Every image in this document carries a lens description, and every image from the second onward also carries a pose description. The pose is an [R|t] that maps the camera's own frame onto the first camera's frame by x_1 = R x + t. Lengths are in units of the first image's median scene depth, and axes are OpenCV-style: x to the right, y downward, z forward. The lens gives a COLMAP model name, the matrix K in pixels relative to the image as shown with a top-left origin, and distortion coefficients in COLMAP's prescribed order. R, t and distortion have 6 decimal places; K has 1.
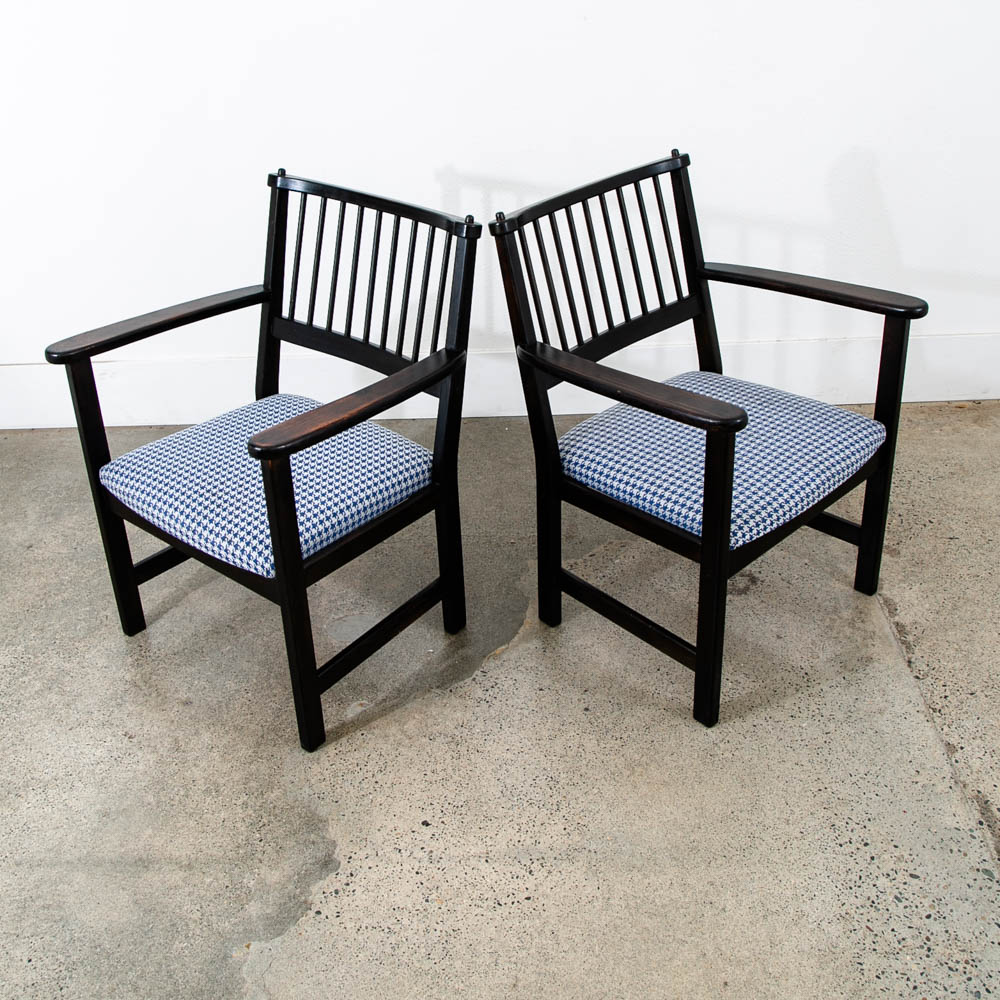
lens RADIAL K [[1161.1, 0, 465.0], [0, 1161.1, 411.5], [0, 0, 1]] dist [-0.114303, 0.051154]
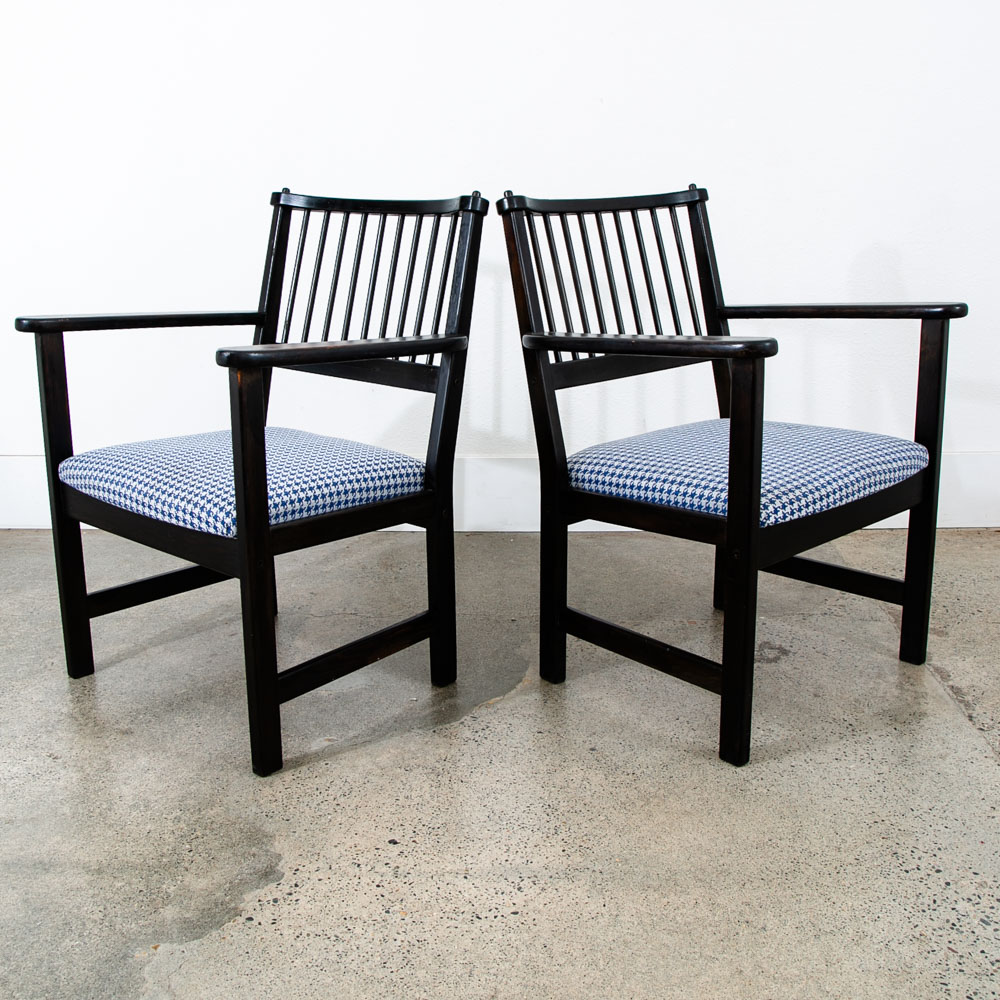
lens RADIAL K [[1161.1, 0, 465.0], [0, 1161.1, 411.5], [0, 0, 1]] dist [-0.114303, 0.051154]
pose [[0.999164, 0.036914, -0.017583, 0.016822], [-0.040055, 0.970054, -0.239565, 0.217930], [0.008213, 0.240069, 0.970721, 0.115669]]
